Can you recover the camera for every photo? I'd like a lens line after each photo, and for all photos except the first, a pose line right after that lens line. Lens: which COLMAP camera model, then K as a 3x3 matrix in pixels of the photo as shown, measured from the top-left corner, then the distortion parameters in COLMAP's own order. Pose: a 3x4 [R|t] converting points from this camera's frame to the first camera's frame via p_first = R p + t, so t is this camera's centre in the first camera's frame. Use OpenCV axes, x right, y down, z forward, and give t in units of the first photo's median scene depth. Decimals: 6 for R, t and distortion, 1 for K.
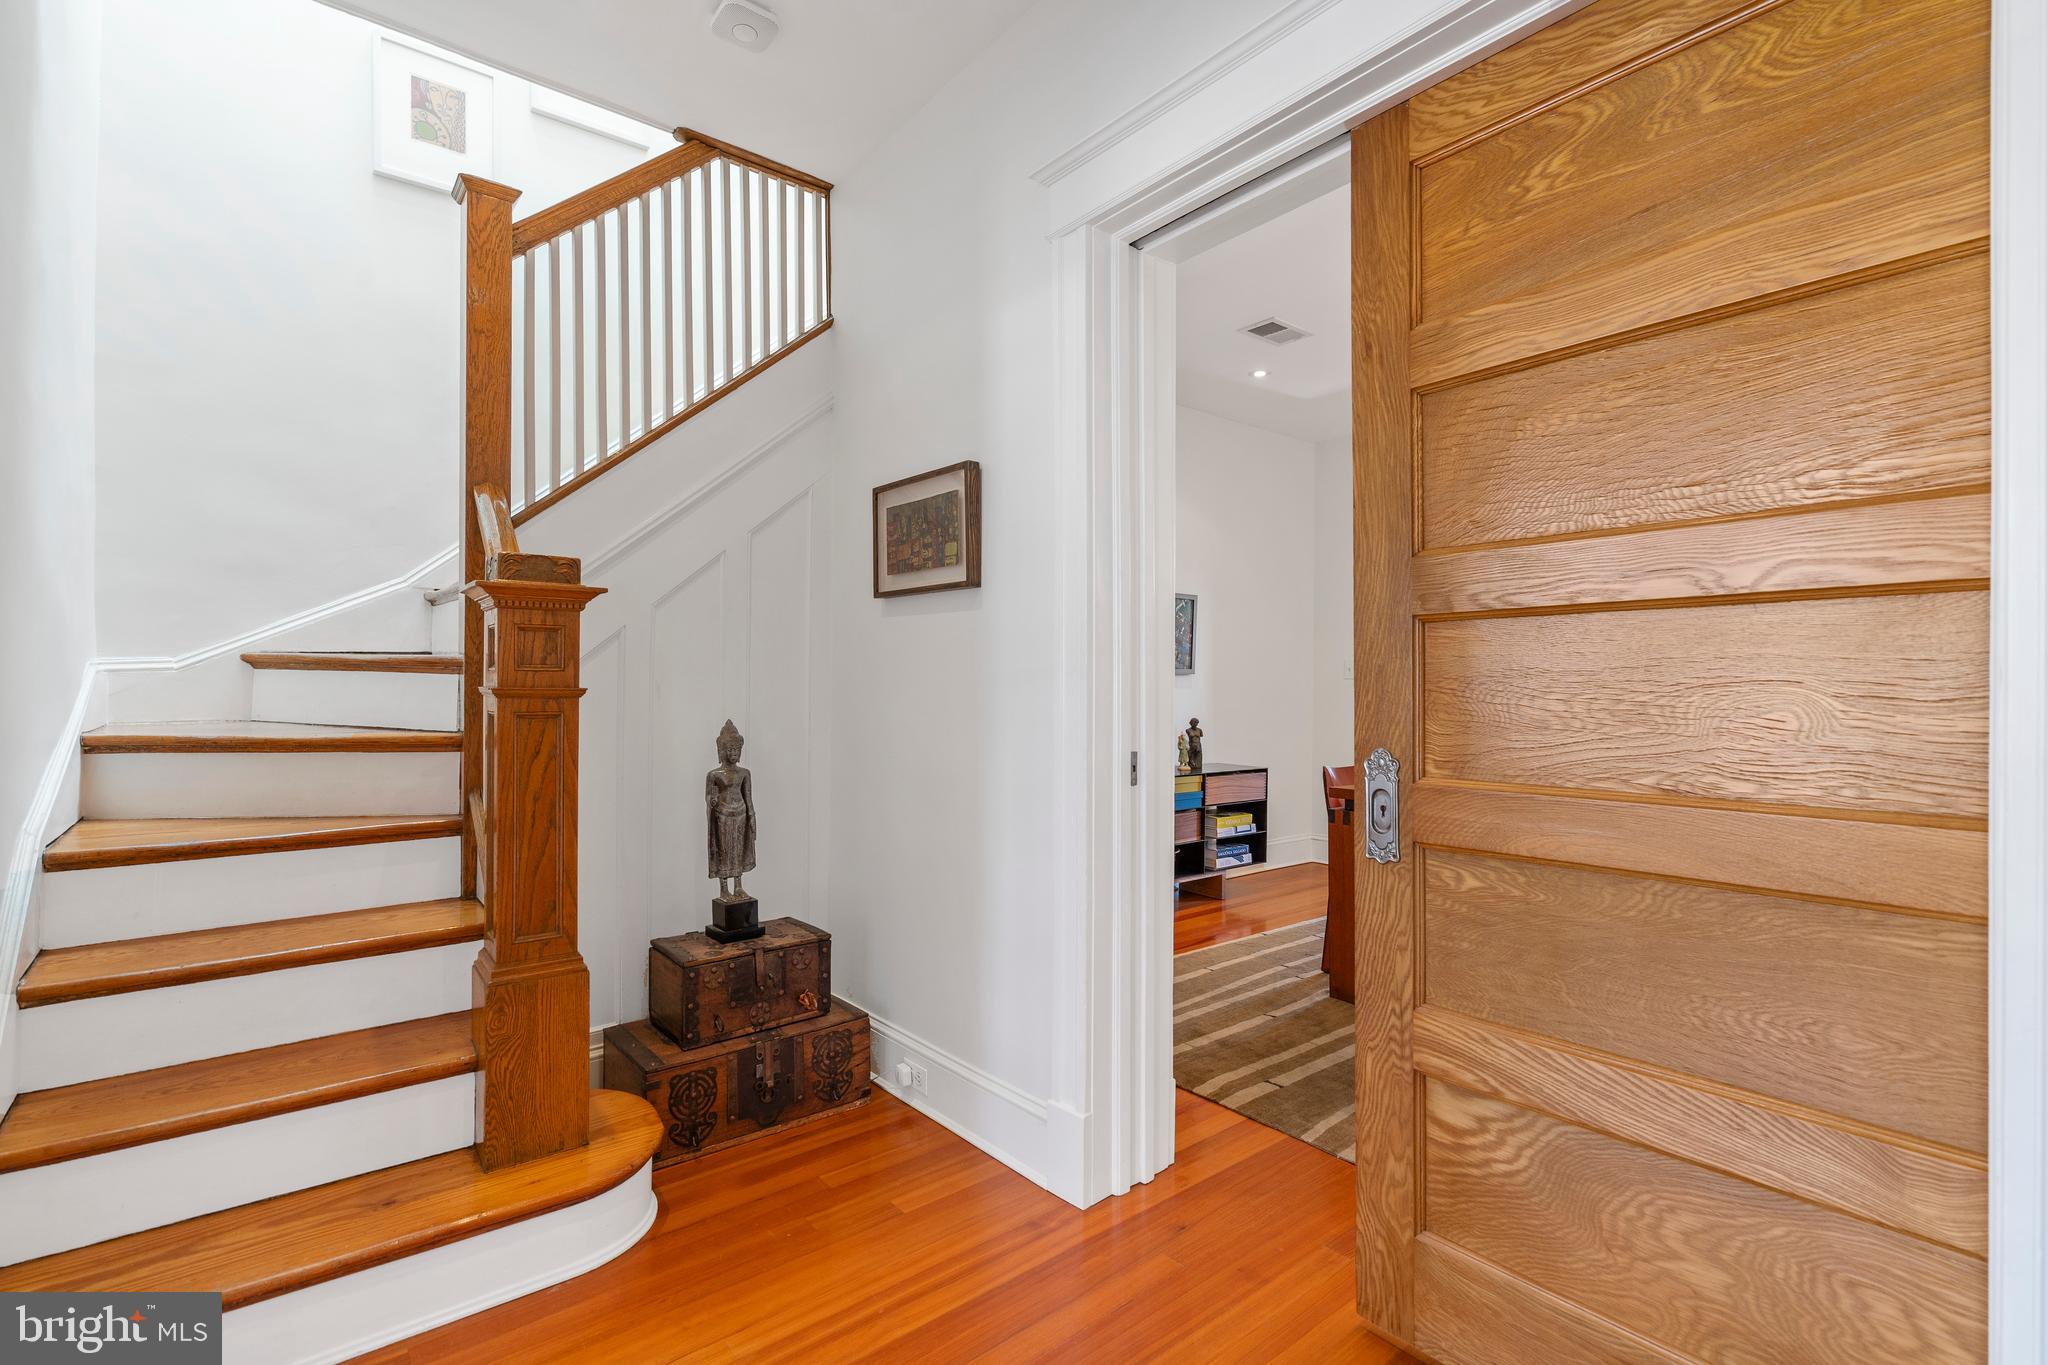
lens RADIAL K [[940.7, 0, 1019.9], [0, 940.7, 688.9], [0, 0, 1]] dist [0.004621, -0.002271]
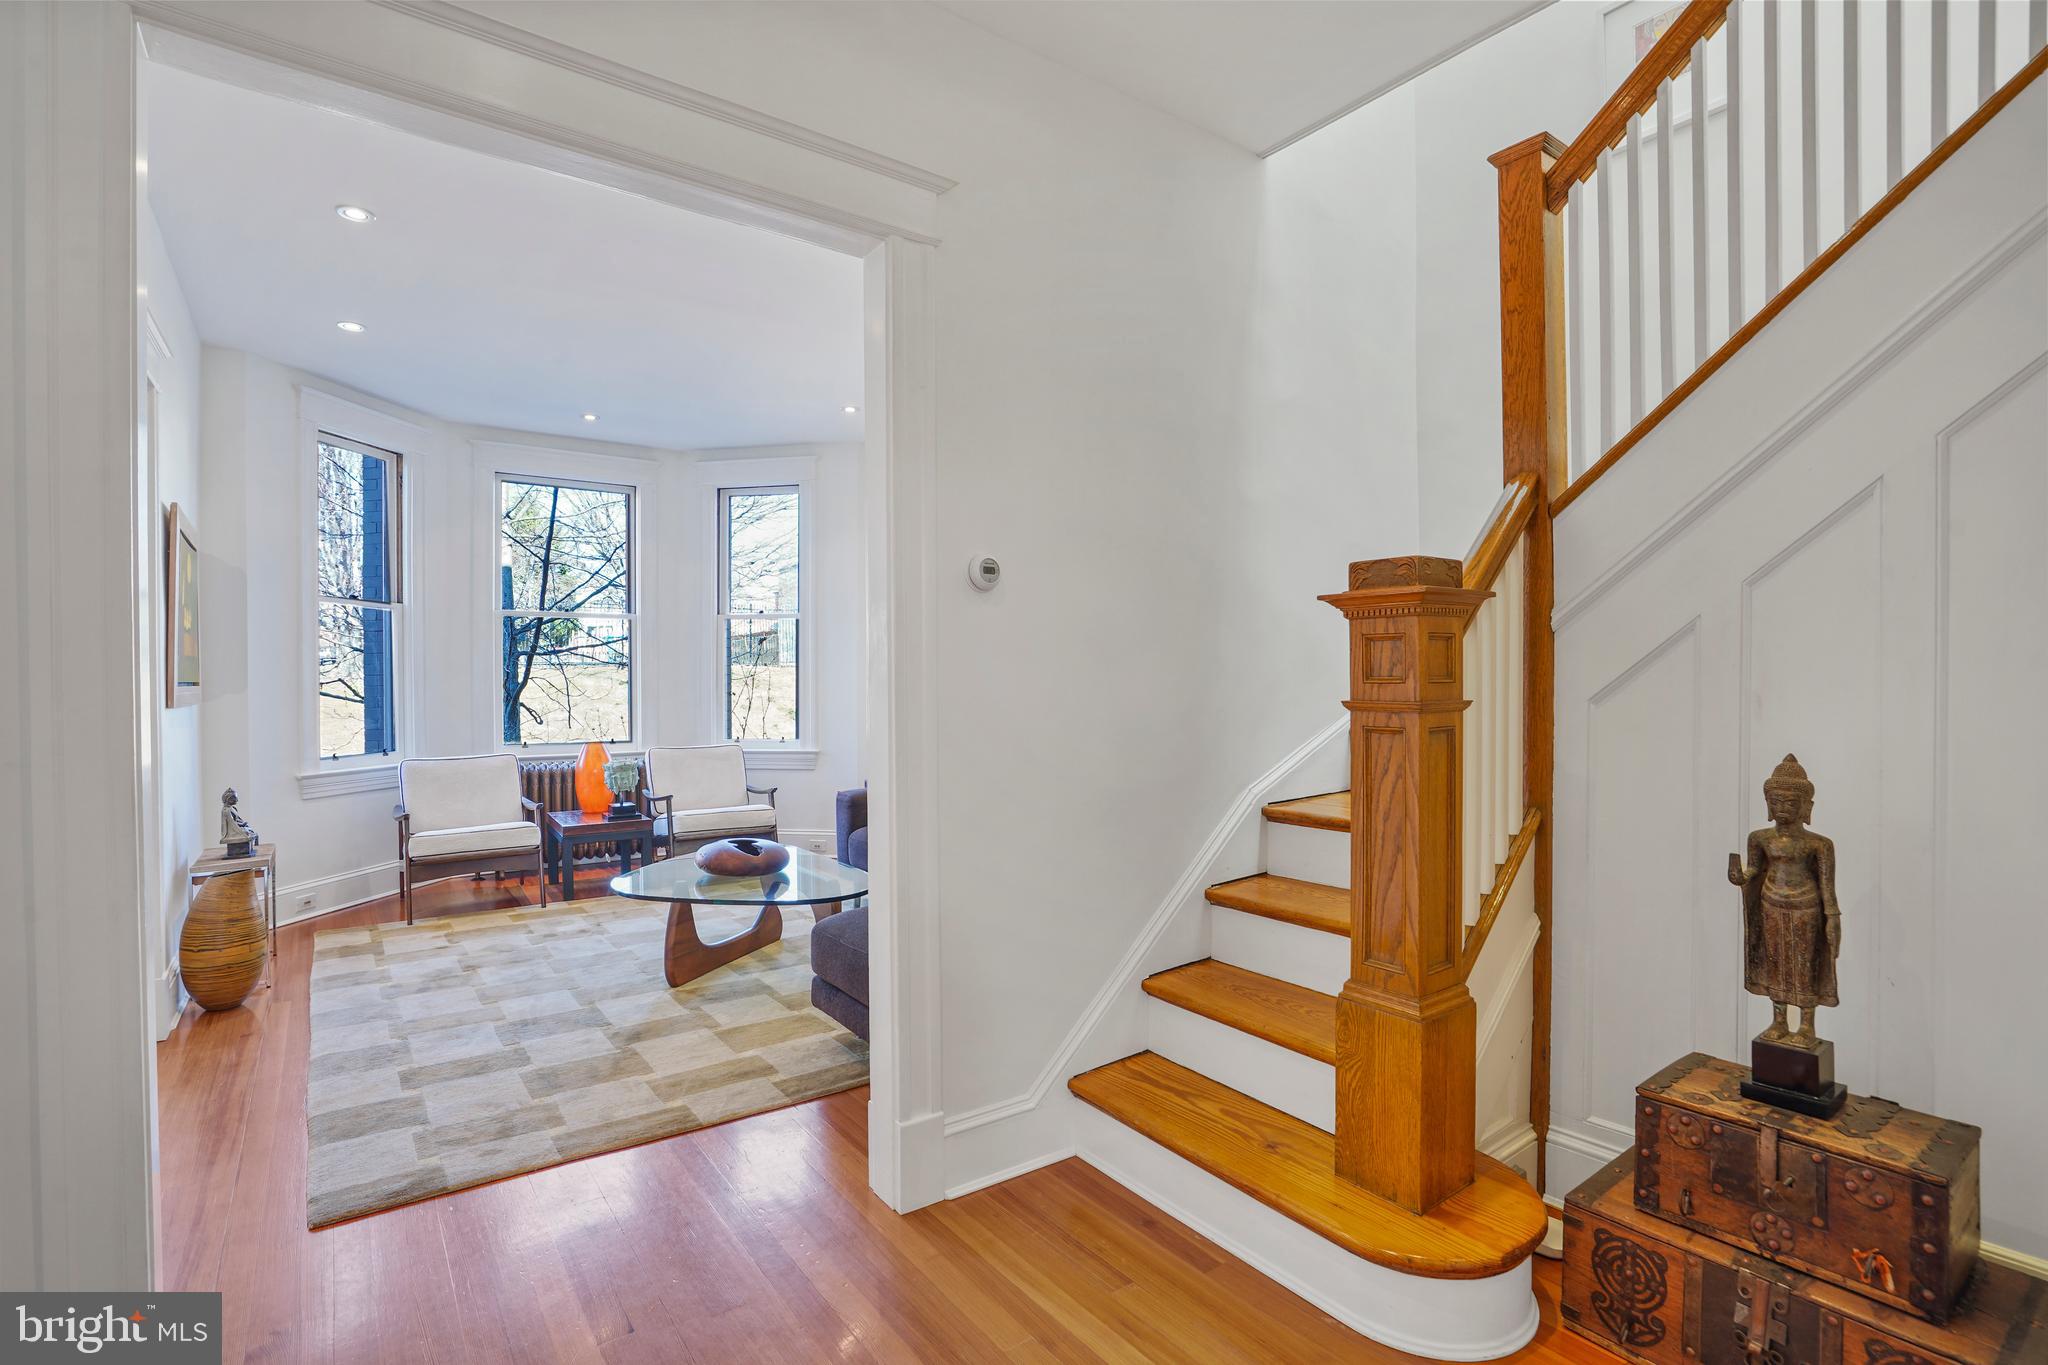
lens RADIAL K [[963.8, 0, 1013.9], [0, 963.8, 693.0], [0, 0, 1]] dist [-0.035410, 0.010602]
pose [[-0.049646, 0.011707, -0.998698, 0.430064], [-0.002393, 0.999927, 0.011840, -0.017930], [0.998764, 0.002978, -0.049614, 0.634355]]
